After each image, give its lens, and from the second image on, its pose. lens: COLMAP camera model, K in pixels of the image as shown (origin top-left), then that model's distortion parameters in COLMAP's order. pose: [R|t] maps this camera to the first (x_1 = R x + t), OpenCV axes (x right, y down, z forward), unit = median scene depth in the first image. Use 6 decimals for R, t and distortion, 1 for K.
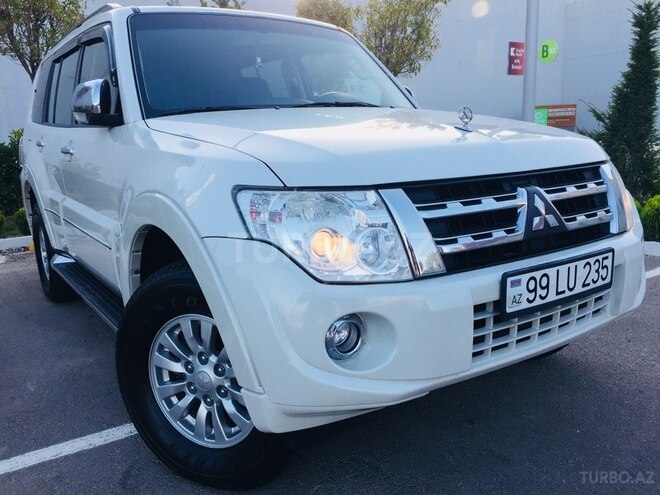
lens RADIAL K [[580.1, 0, 329.1], [0, 580.1, 230.8], [0, 0, 1]] dist [0.010007, 0.001417]
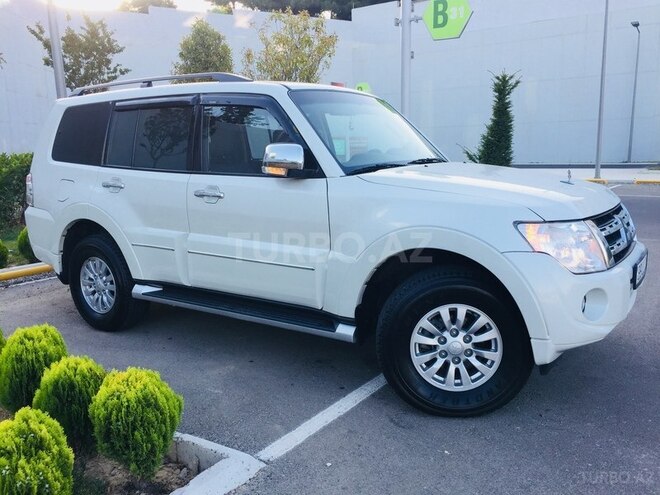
lens RADIAL K [[565.9, 0, 330.0], [0, 565.9, 247.5], [0, 0, 1]] dist [0.039452, -0.009078]
pose [[0.929482, -0.049014, 0.365595, -1.186965], [0.052527, 0.998619, 0.000338, -0.028106], [-0.365107, 0.018890, 0.930774, -0.318893]]
